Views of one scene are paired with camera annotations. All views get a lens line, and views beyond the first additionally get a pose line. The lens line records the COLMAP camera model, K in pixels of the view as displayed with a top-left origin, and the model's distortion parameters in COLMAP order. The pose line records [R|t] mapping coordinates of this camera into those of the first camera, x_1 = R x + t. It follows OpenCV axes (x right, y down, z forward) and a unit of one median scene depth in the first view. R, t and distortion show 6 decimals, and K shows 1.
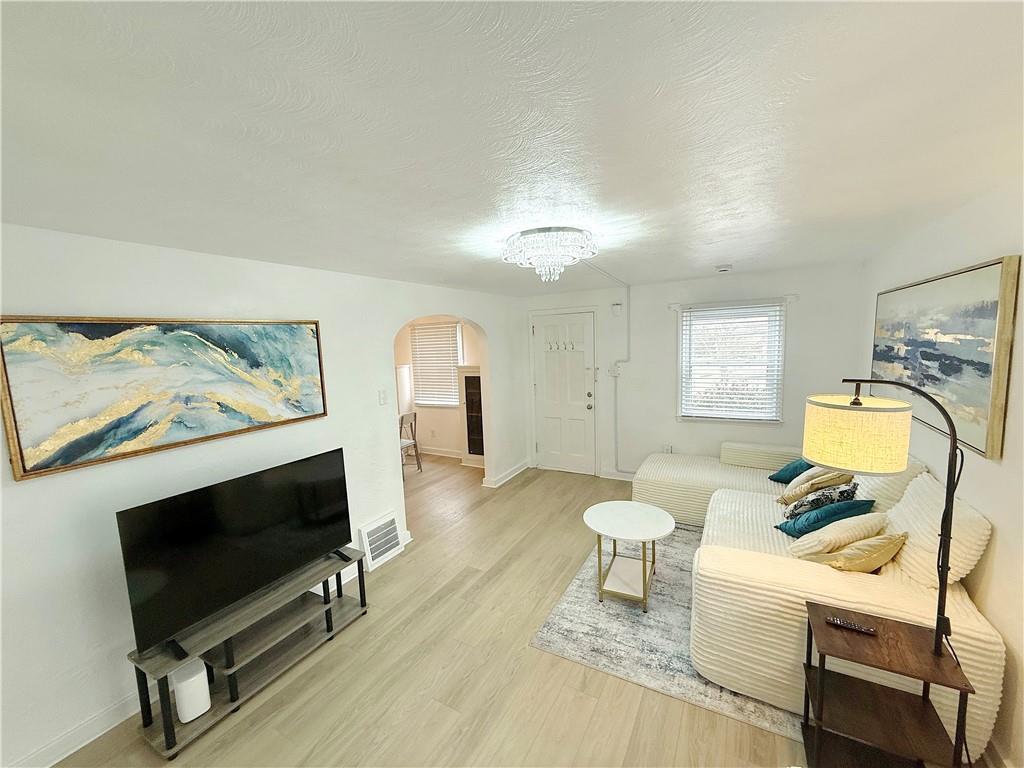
lens RADIAL K [[410.6, 0, 513.9], [0, 410.6, 388.0], [0, 0, 1]] dist [0.013128, 0.000345]
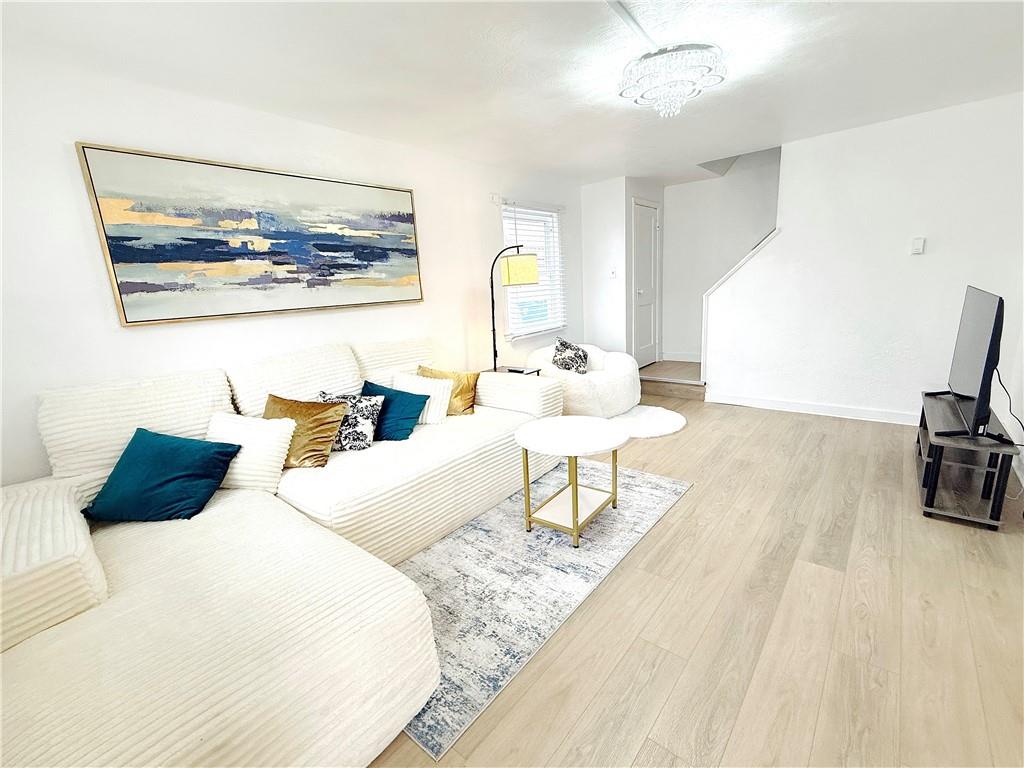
lens RADIAL K [[447.3, 0, 514.9], [0, 447.3, 386.6], [0, 0, 1]] dist [-0.000097, 0.000800]
pose [[-0.979009, 0.056518, 0.195822, 0.229941], [0.119497, 0.937494, 0.326842, -0.052513], [-0.165110, 0.343381, -0.924569, 1.907345]]
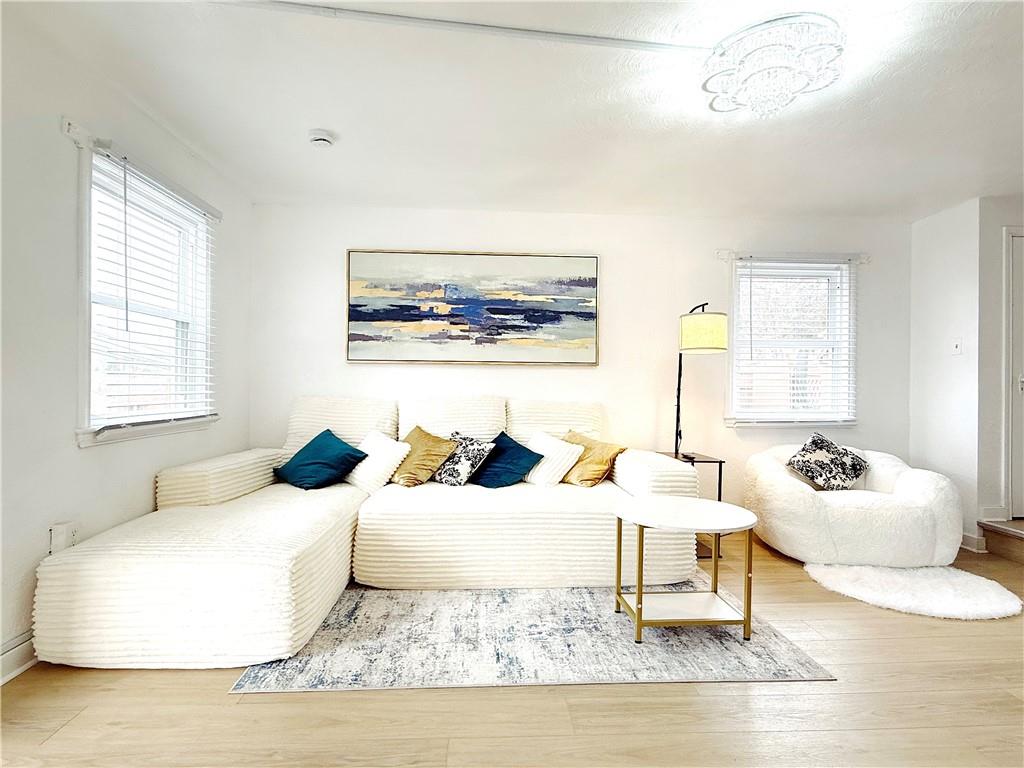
lens RADIAL K [[518.0, 0, 514.5], [0, 518.0, 388.4], [0, 0, 1]] dist [0.002320, -0.000294]
pose [[-0.546397, 0.031879, 0.836919, -0.337614], [0.112655, 0.992992, 0.035725, 0.095717], [-0.829915, 0.113803, -0.546159, 1.634294]]
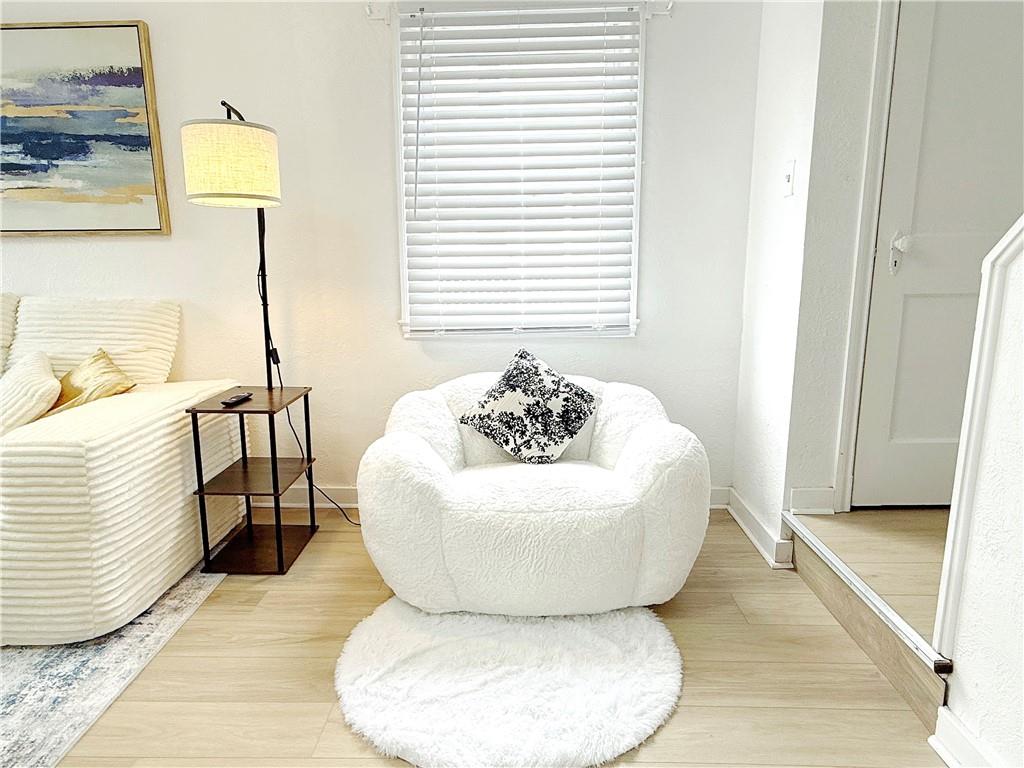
lens RADIAL K [[614.8, 0, 515.1], [0, 614.8, 386.0], [0, 0, 1]] dist [-0.009727, -0.002961]
pose [[-0.467427, -0.137806, 0.873225, -0.389236], [0.124140, 0.967756, 0.219175, 0.197799], [-0.875272, 0.210850, -0.435248, 0.637268]]
